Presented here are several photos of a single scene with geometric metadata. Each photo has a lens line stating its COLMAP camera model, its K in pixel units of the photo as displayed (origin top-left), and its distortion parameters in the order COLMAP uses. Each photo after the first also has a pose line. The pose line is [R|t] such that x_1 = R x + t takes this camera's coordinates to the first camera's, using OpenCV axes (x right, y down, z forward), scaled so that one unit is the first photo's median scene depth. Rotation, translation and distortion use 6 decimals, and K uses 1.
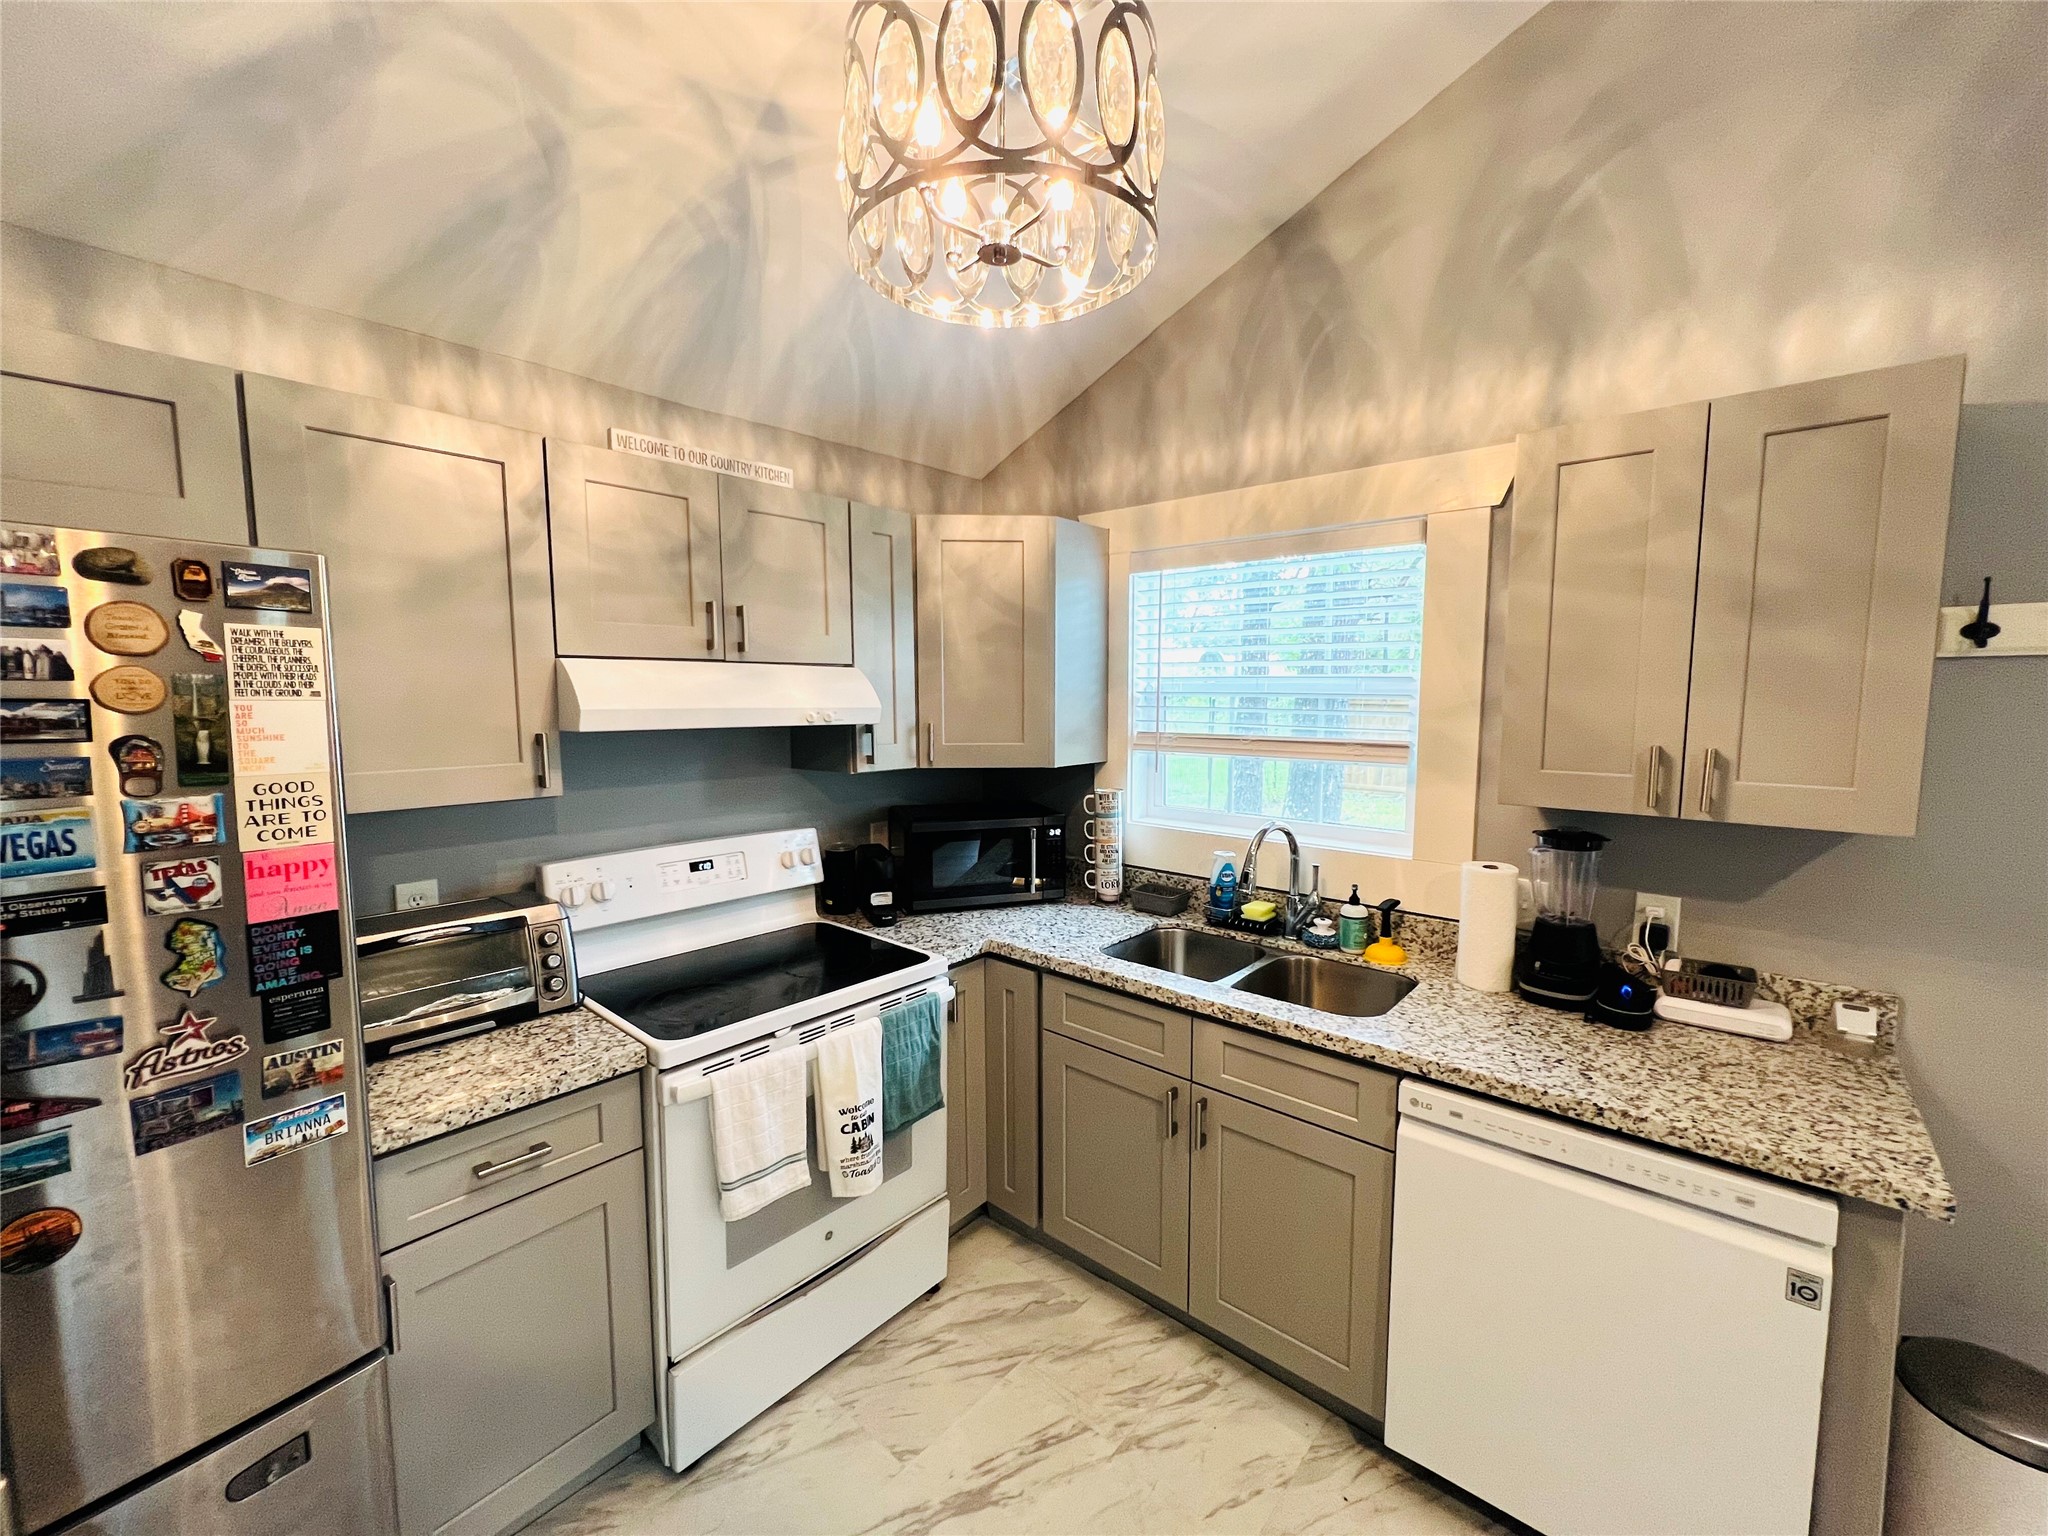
lens RADIAL K [[820.2, 0, 1022.8], [0, 820.2, 768.9], [0, 0, 1]] dist [-0.002366, -0.000261]
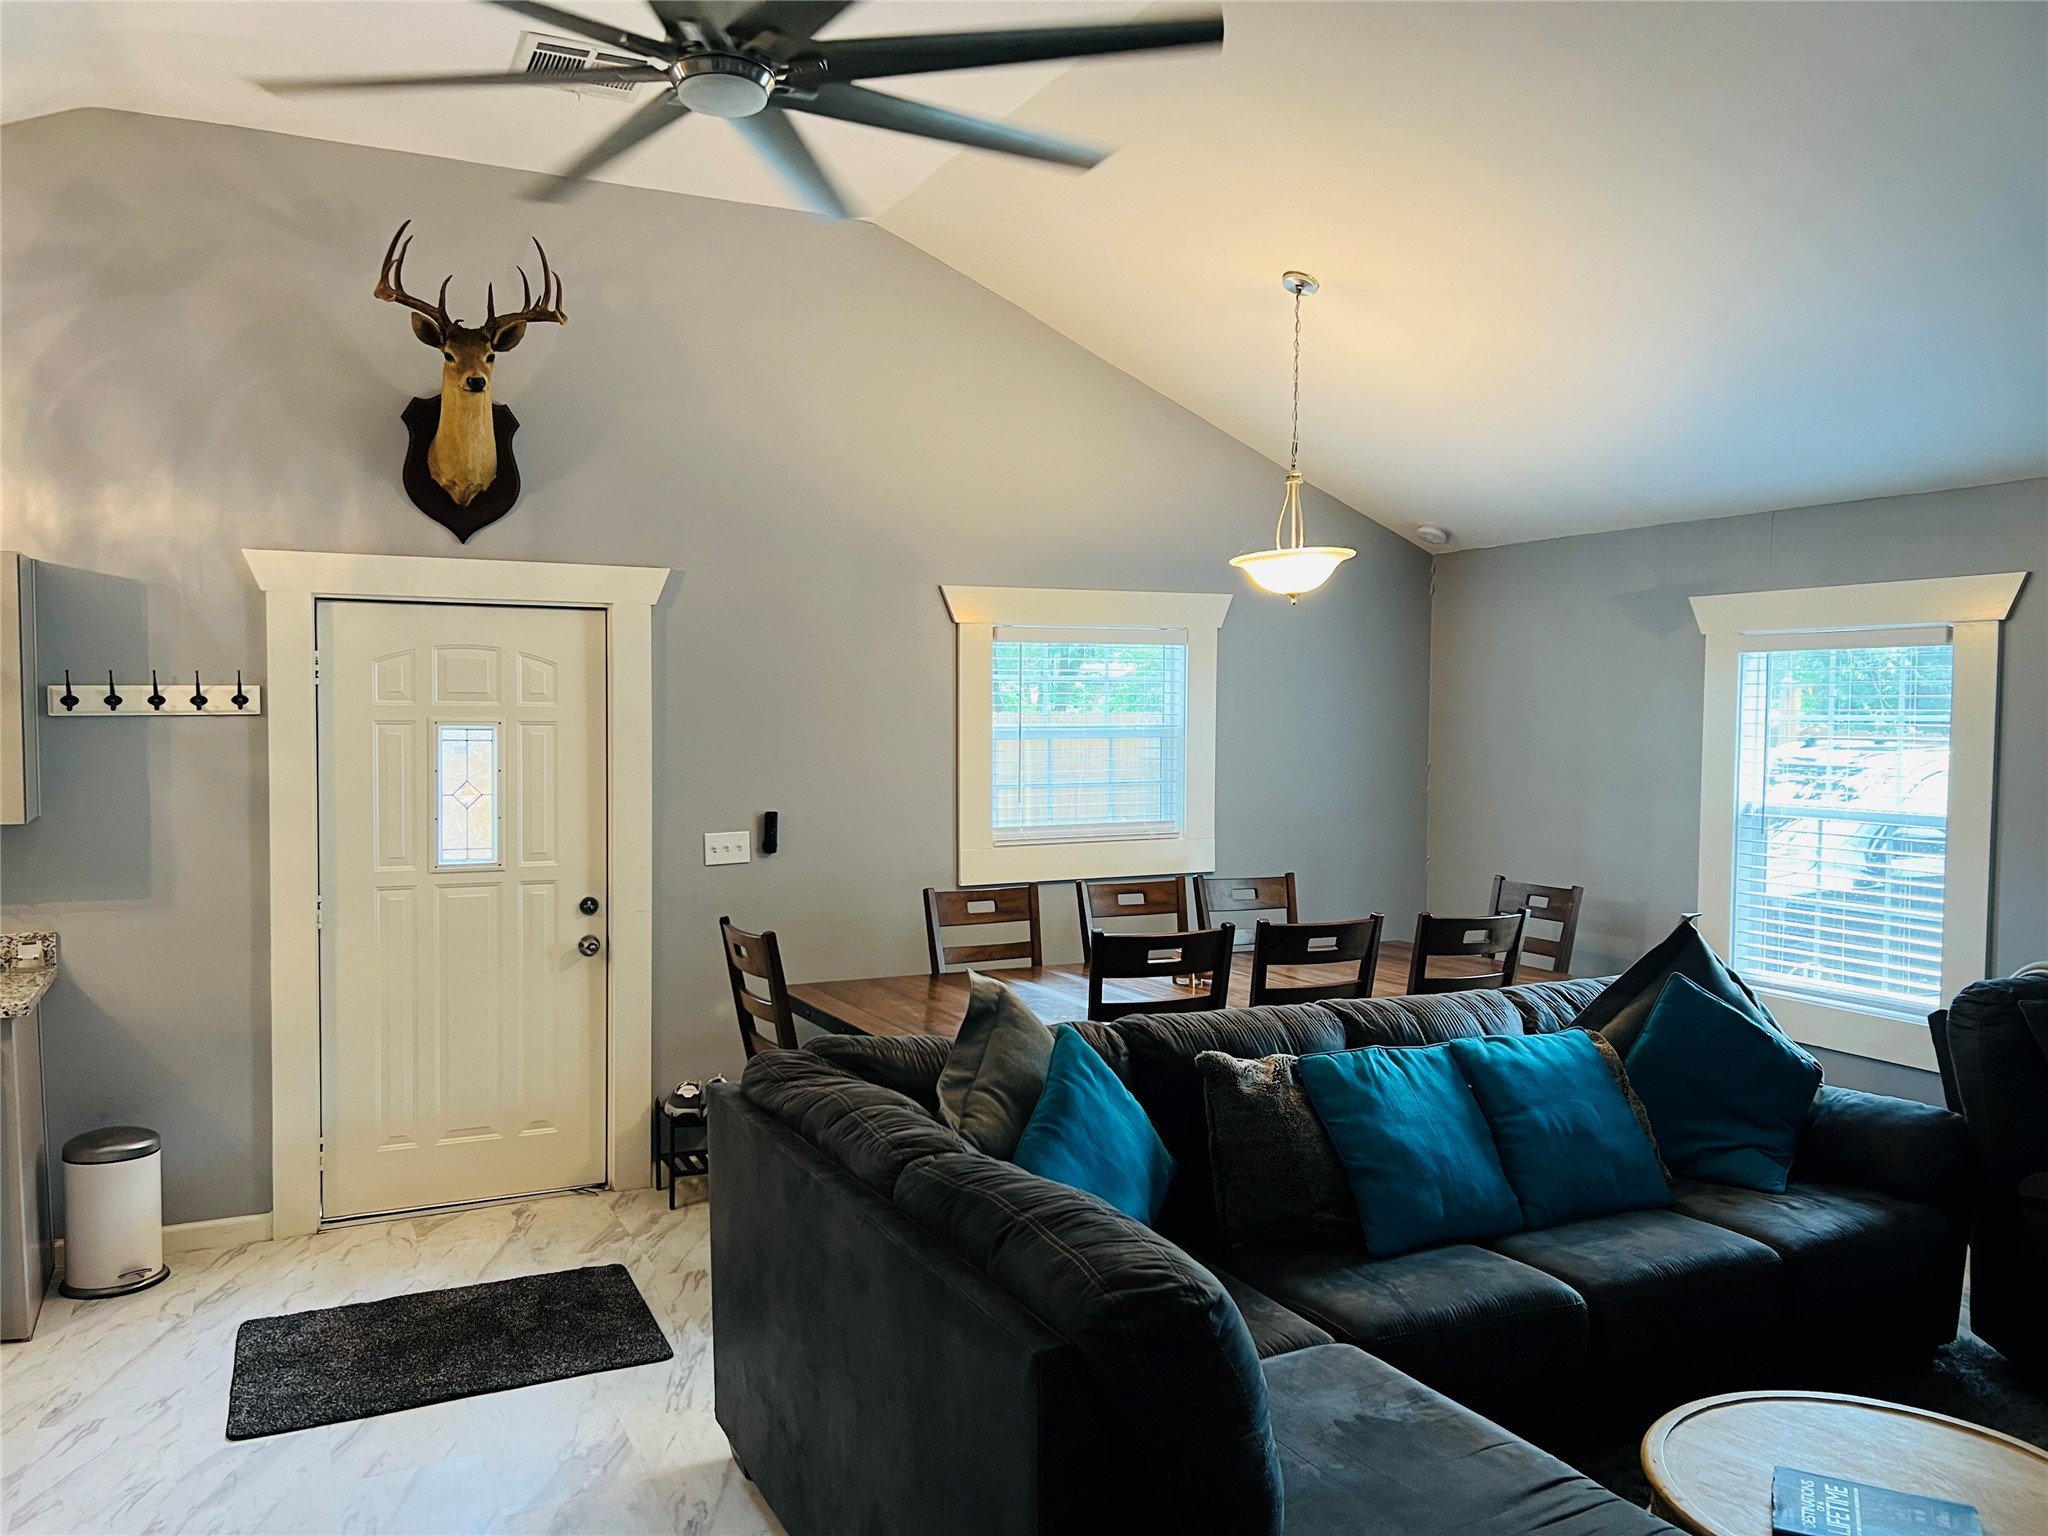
lens RADIAL K [[1547.2, 0, 1024.0], [0, 1547.2, 768.0], [0, 0, 1]] dist [0.014073, 0.000027]
pose [[0.376886, -0.039201, 0.925430, -0.737926], [0.083300, 0.996490, 0.008287, 0.074128], [-0.922506, 0.073965, 0.378829, -1.415194]]
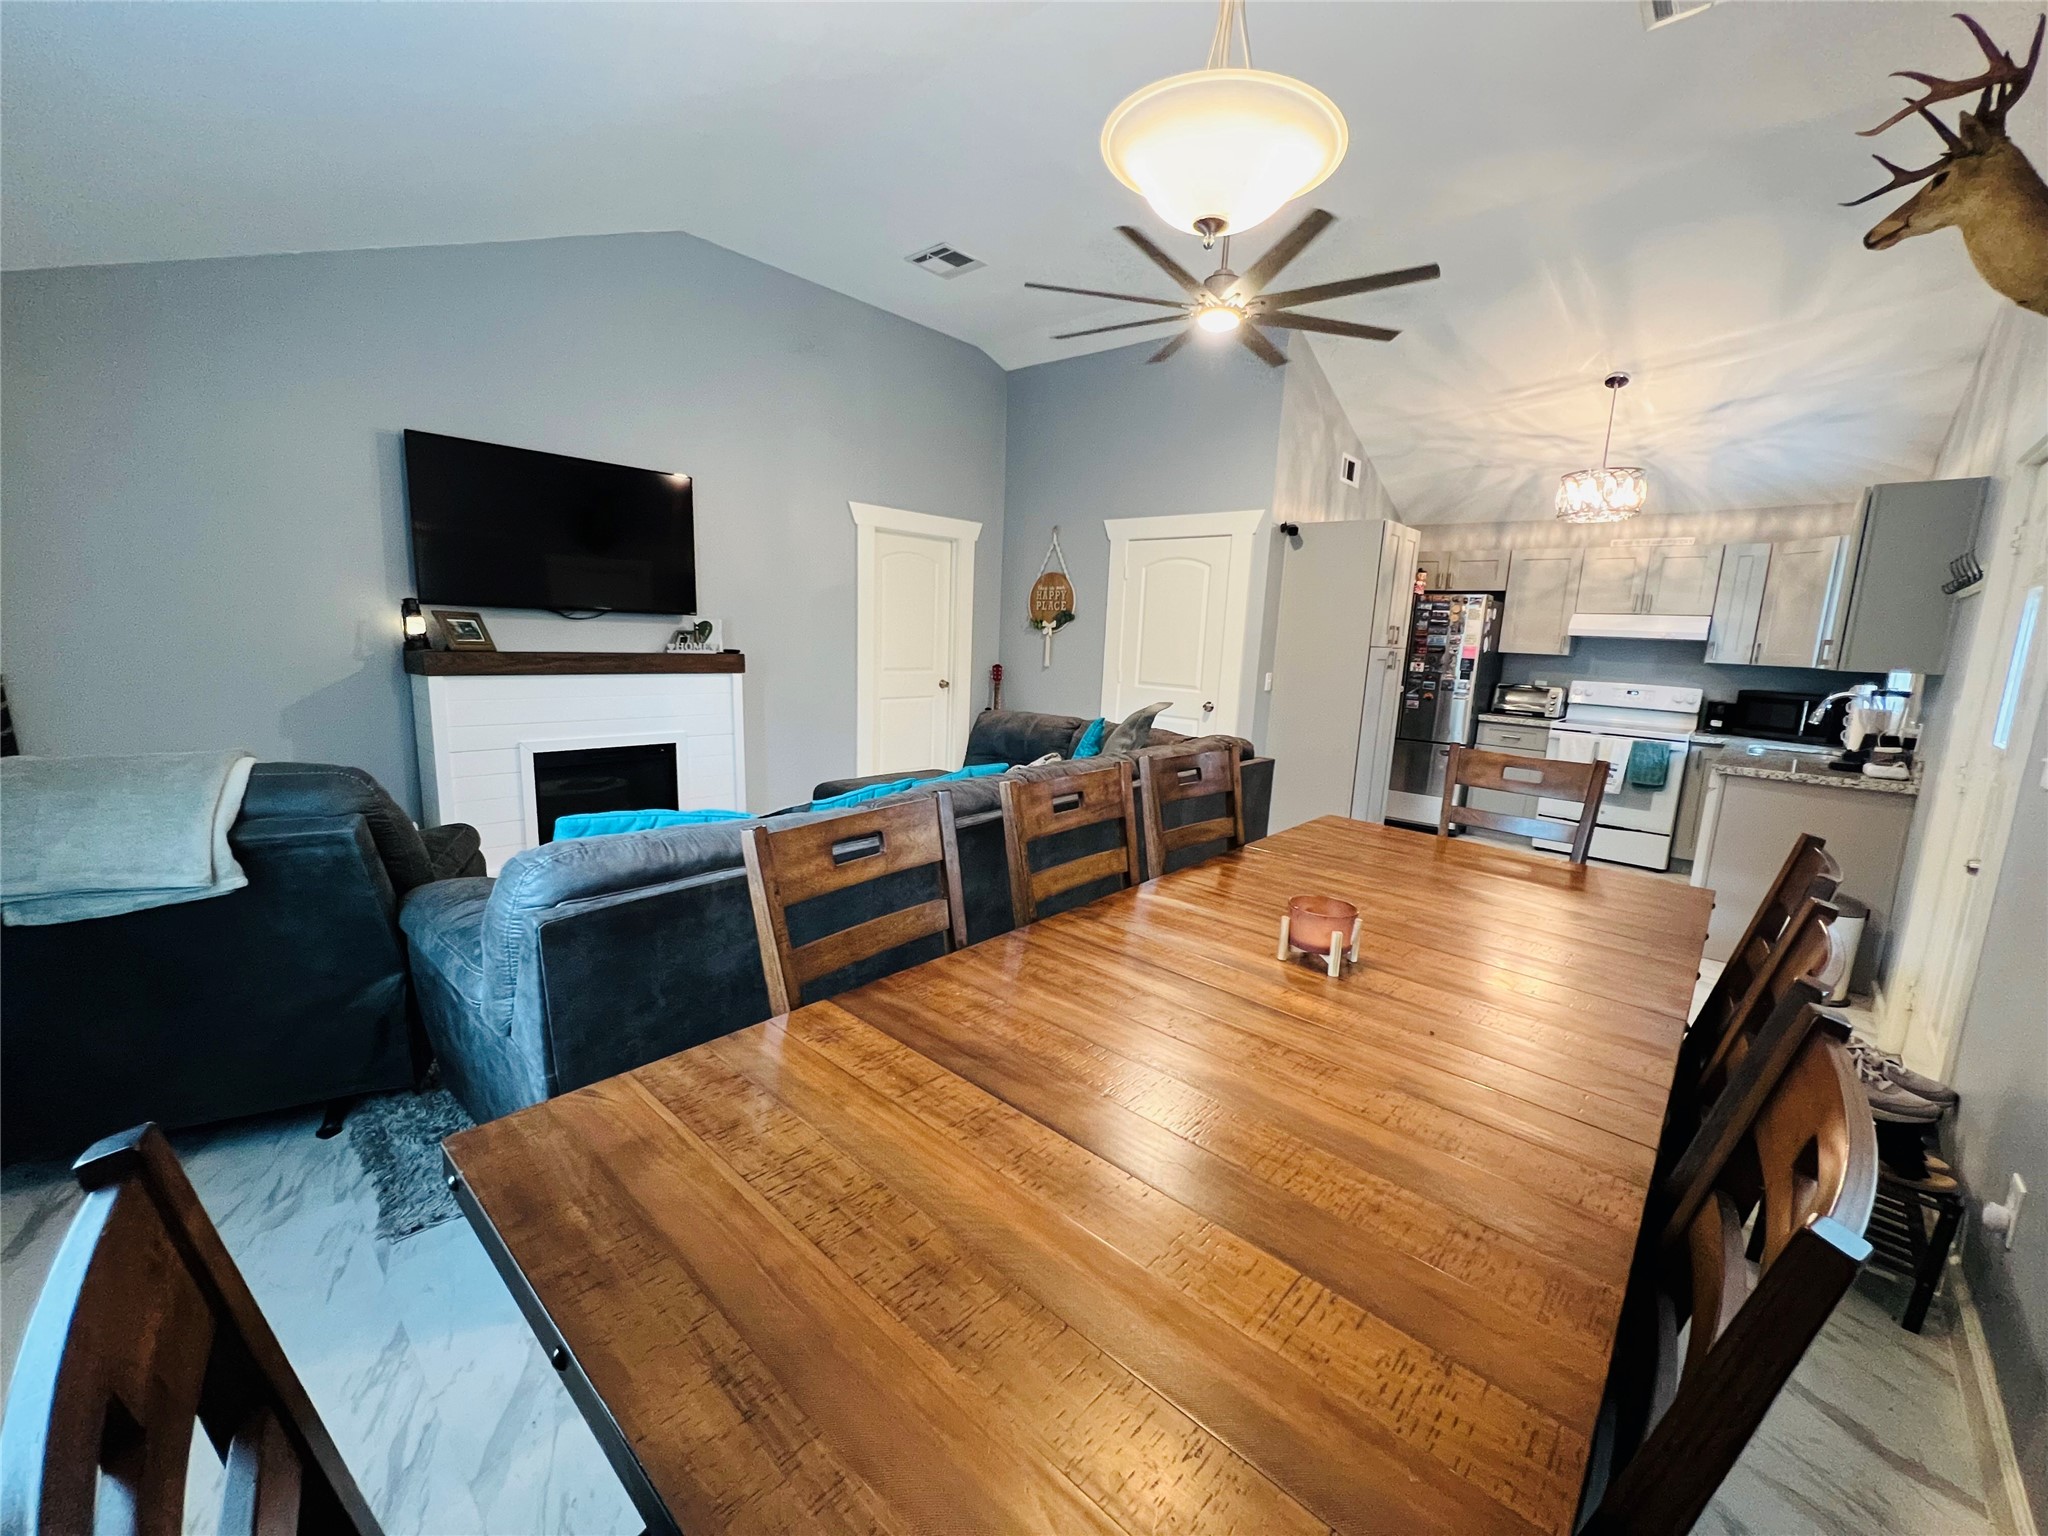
lens RADIAL K [[820.2, 0, 1022.8], [0, 820.2, 768.9], [0, 0, 1]] dist [-0.002366, -0.000261]
pose [[-0.019098, 0.165049, -0.986100, 2.453520], [-0.136211, 0.976655, 0.166106, 0.202632], [0.990496, 0.137490, 0.003830, -0.995364]]
